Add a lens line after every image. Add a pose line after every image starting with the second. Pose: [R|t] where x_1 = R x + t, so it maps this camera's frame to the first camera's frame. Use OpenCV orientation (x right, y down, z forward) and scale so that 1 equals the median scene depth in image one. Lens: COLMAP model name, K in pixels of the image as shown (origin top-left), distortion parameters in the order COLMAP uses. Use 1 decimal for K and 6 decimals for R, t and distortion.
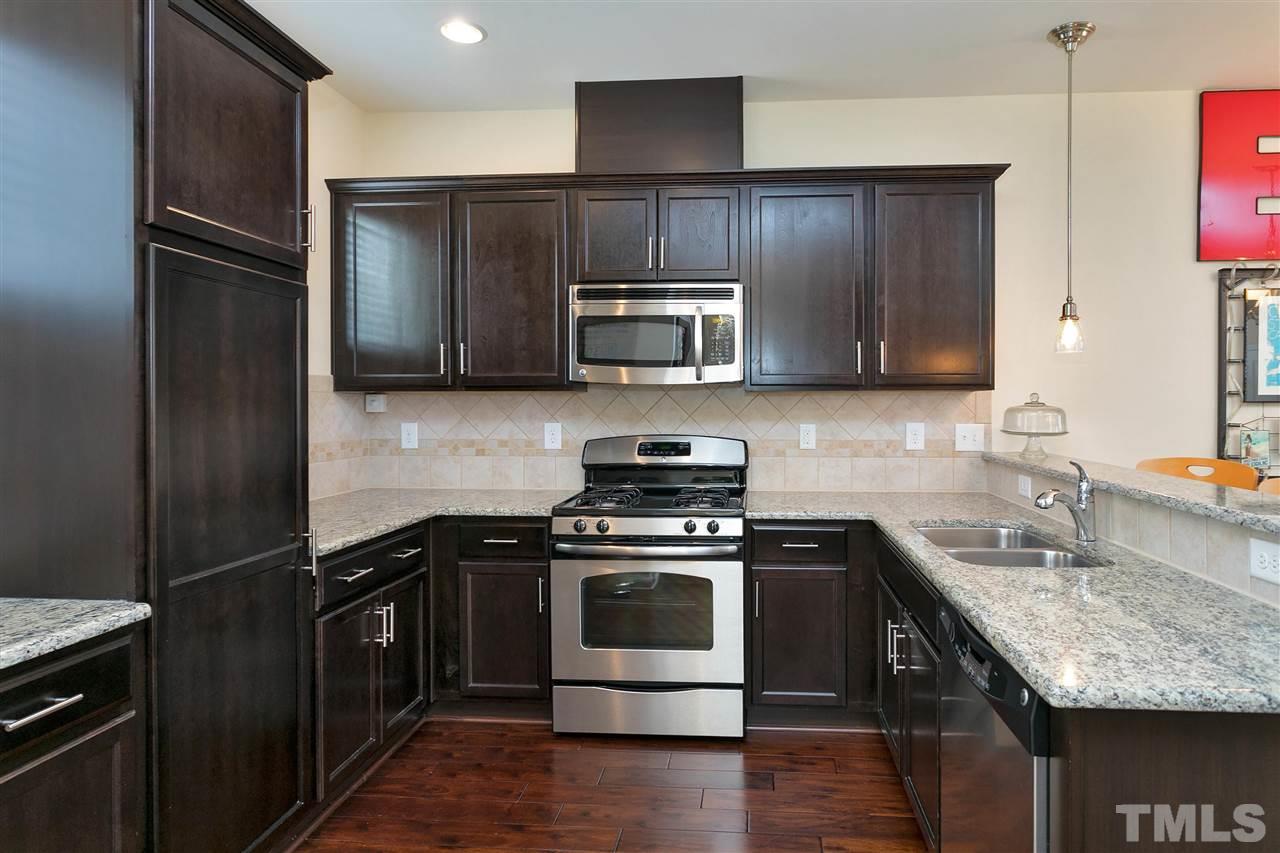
lens RADIAL K [[806.0, 0, 686.9], [0, 806.0, 404.0], [0, 0, 1]] dist [0.008236, -0.001554]
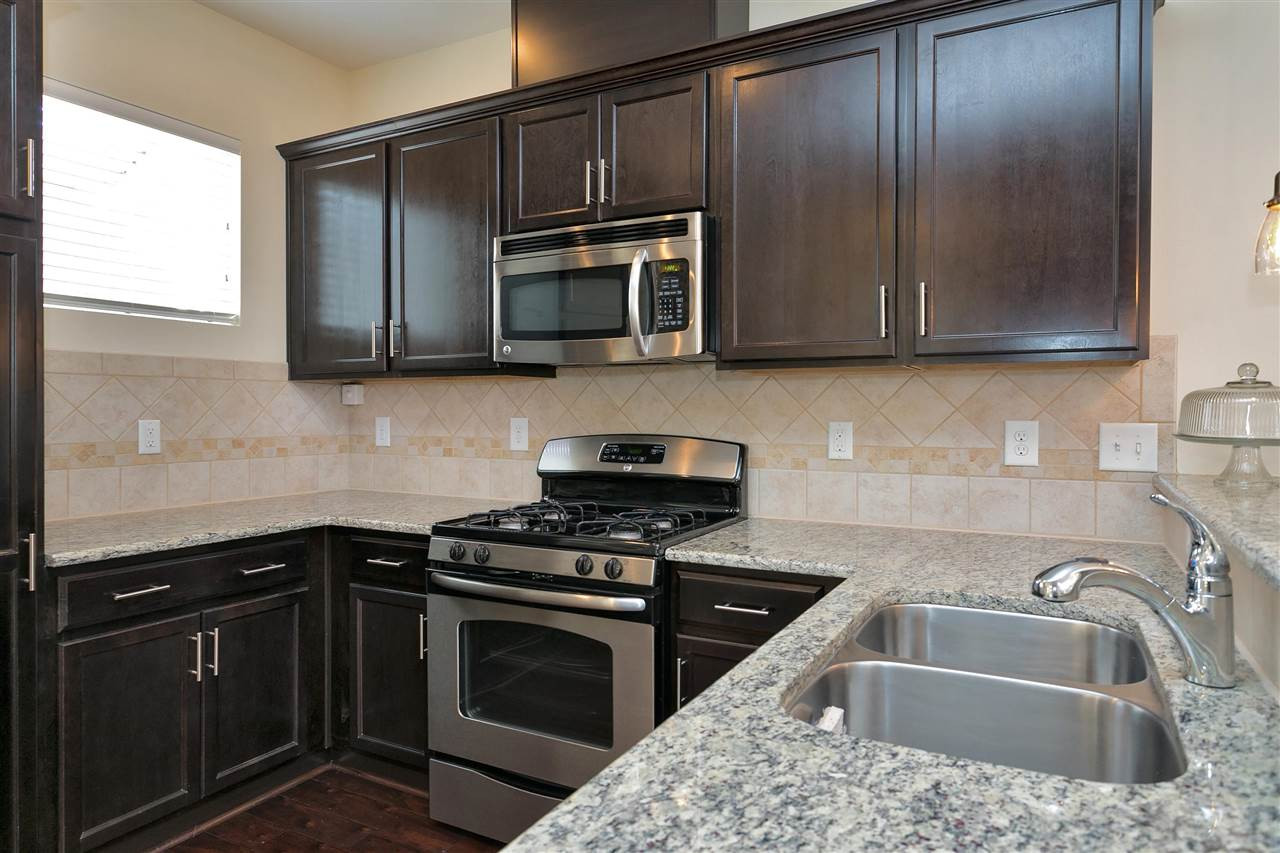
lens RADIAL K [[806.0, 0, 600.3], [0, 806.0, 415.6], [0, 0, 1]] dist [0.008236, -0.001554]
pose [[0.901315, 0.004707, -0.433138, 0.270007], [-0.003818, 0.999988, 0.002921, 0.019722], [0.433147, -0.000979, 0.901323, 0.332687]]
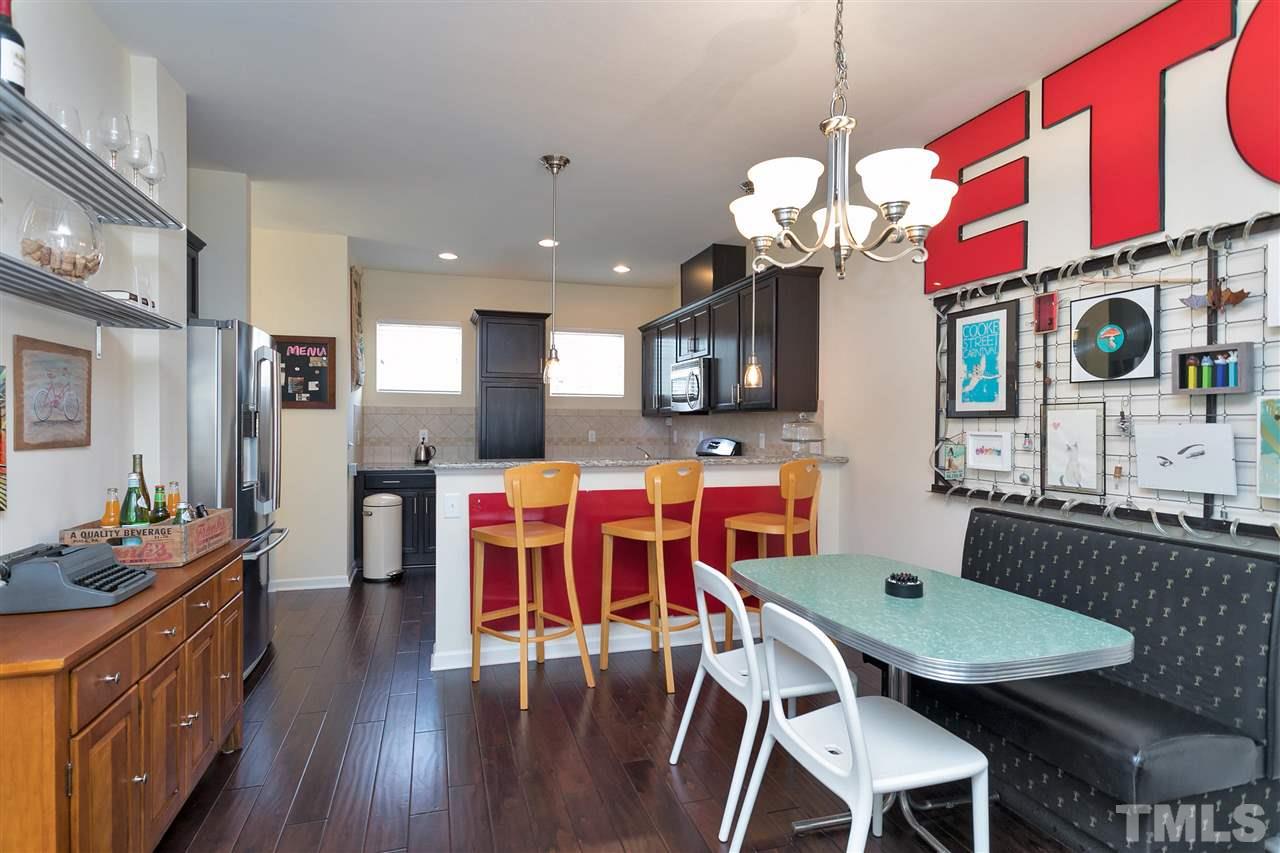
lens RADIAL K [[640.5, 0, 649.5], [0, 640.5, 432.6], [0, 0, 1]] dist [-0.002623, 0.000783]
pose [[0.381009, 0.013047, -0.924479, 1.333322], [-0.013234, 0.999875, 0.008657, 0.015157], [0.924477, 0.008936, 0.381134, 0.300870]]
